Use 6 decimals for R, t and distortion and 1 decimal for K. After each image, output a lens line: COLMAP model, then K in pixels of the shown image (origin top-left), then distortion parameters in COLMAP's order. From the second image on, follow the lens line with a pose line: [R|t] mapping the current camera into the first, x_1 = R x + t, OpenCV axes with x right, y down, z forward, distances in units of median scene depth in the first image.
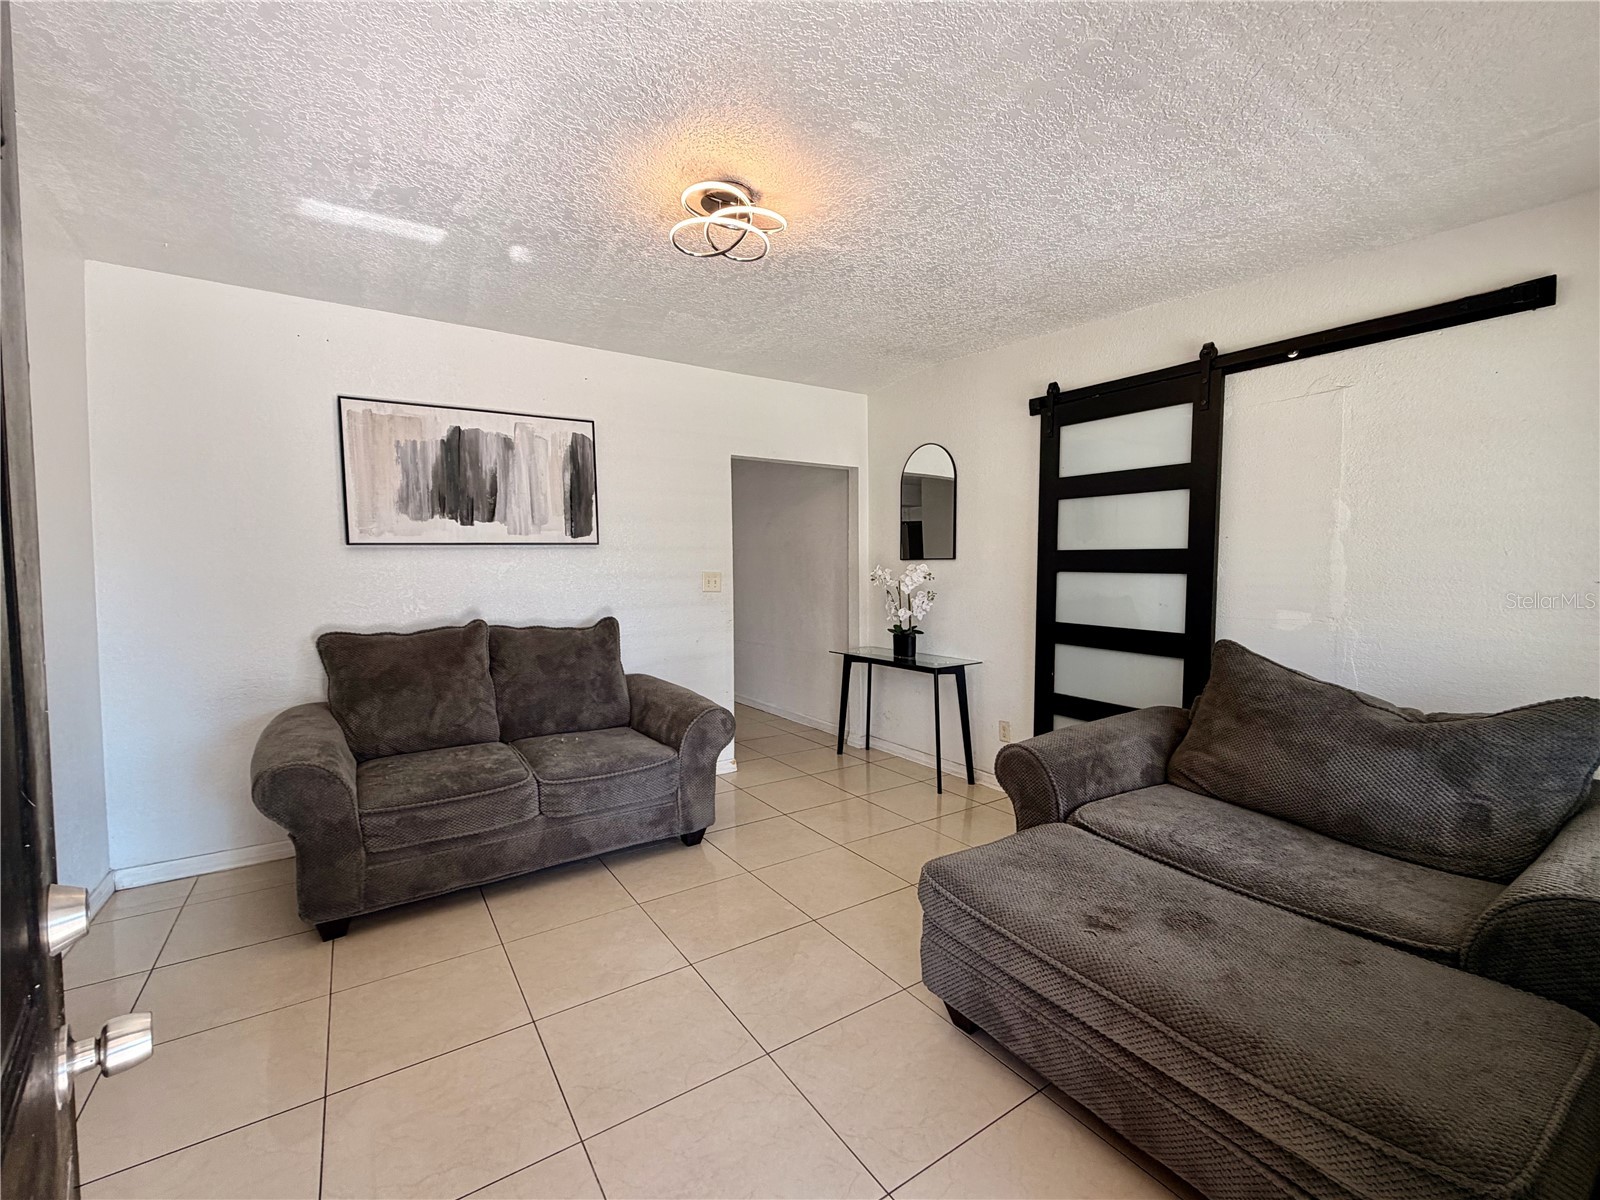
lens RADIAL K [[669.1, 0, 800.0], [0, 669.1, 600.0], [0, 0, 1]] dist [-0.000875, -0.000208]
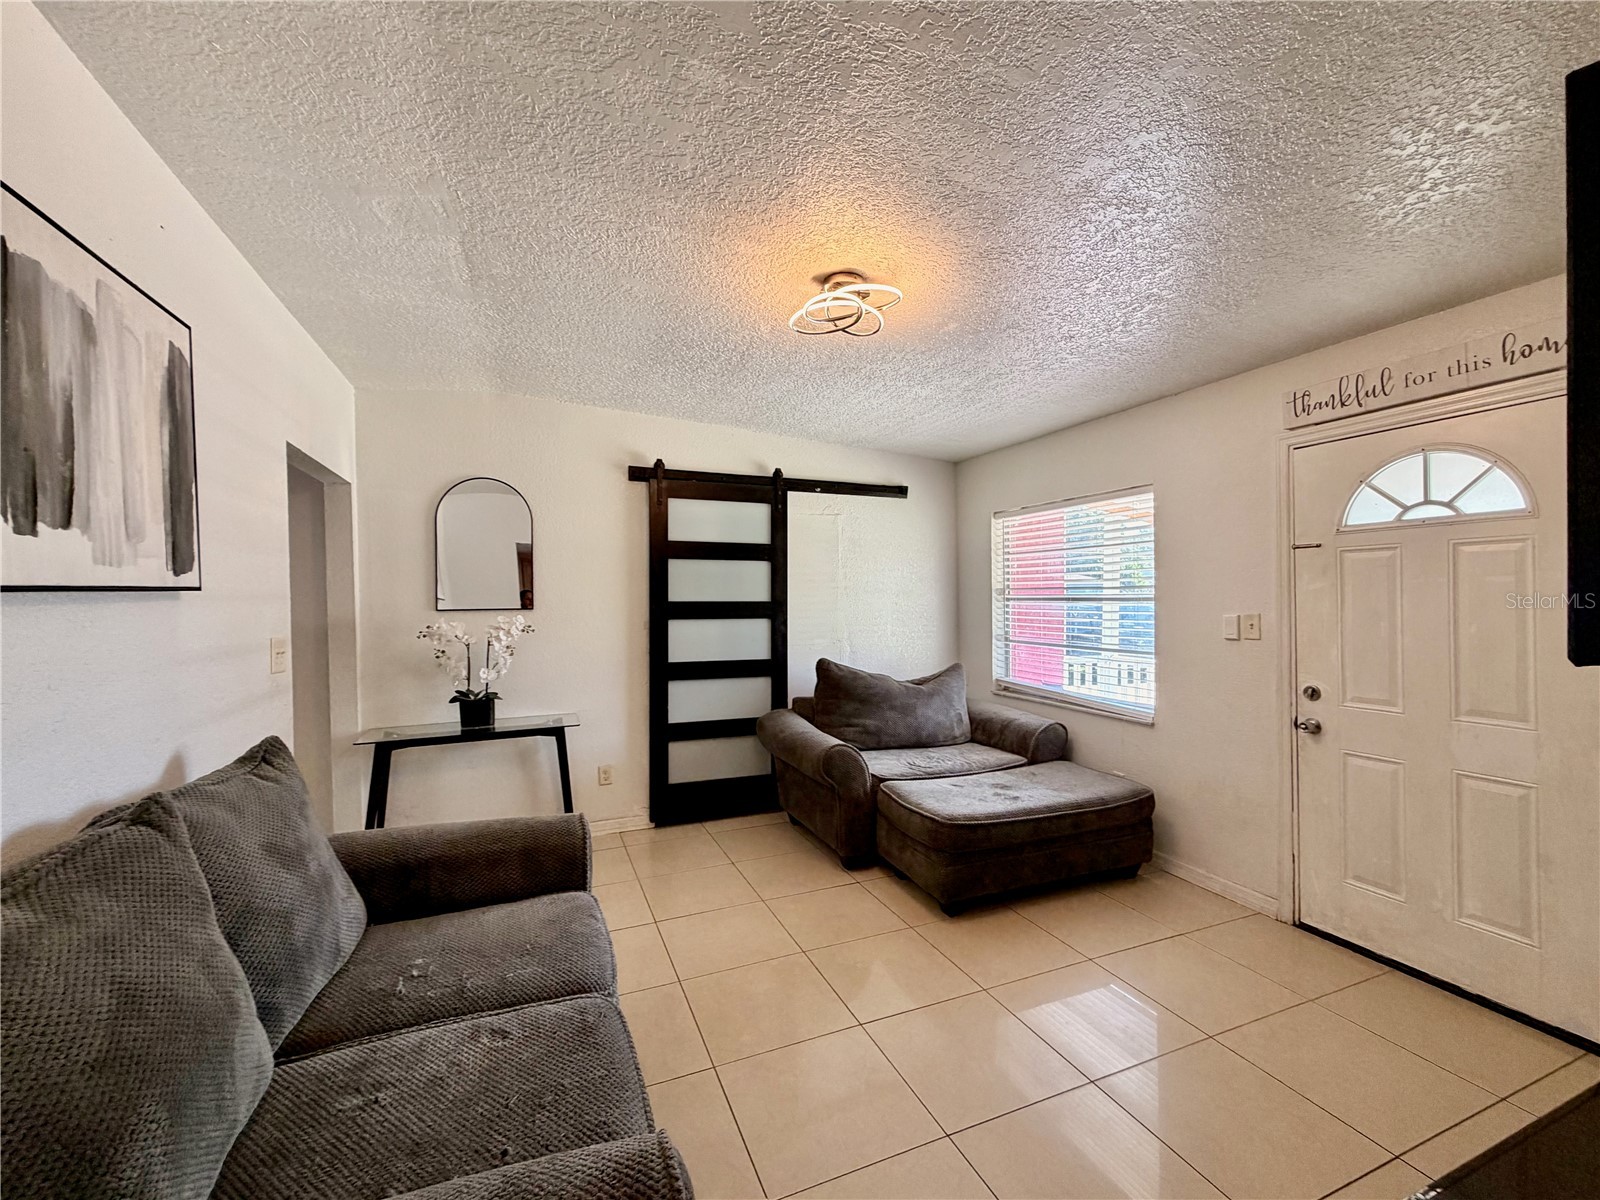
lens RADIAL K [[669.1, 0, 800.0], [0, 669.1, 600.0], [0, 0, 1]] dist [-0.000875, -0.000208]
pose [[0.205335, -0.001165, 0.978691, -0.729265], [0.059595, 0.998158, -0.011315, -0.050100], [-0.976876, 0.060649, 0.205026, 0.537071]]
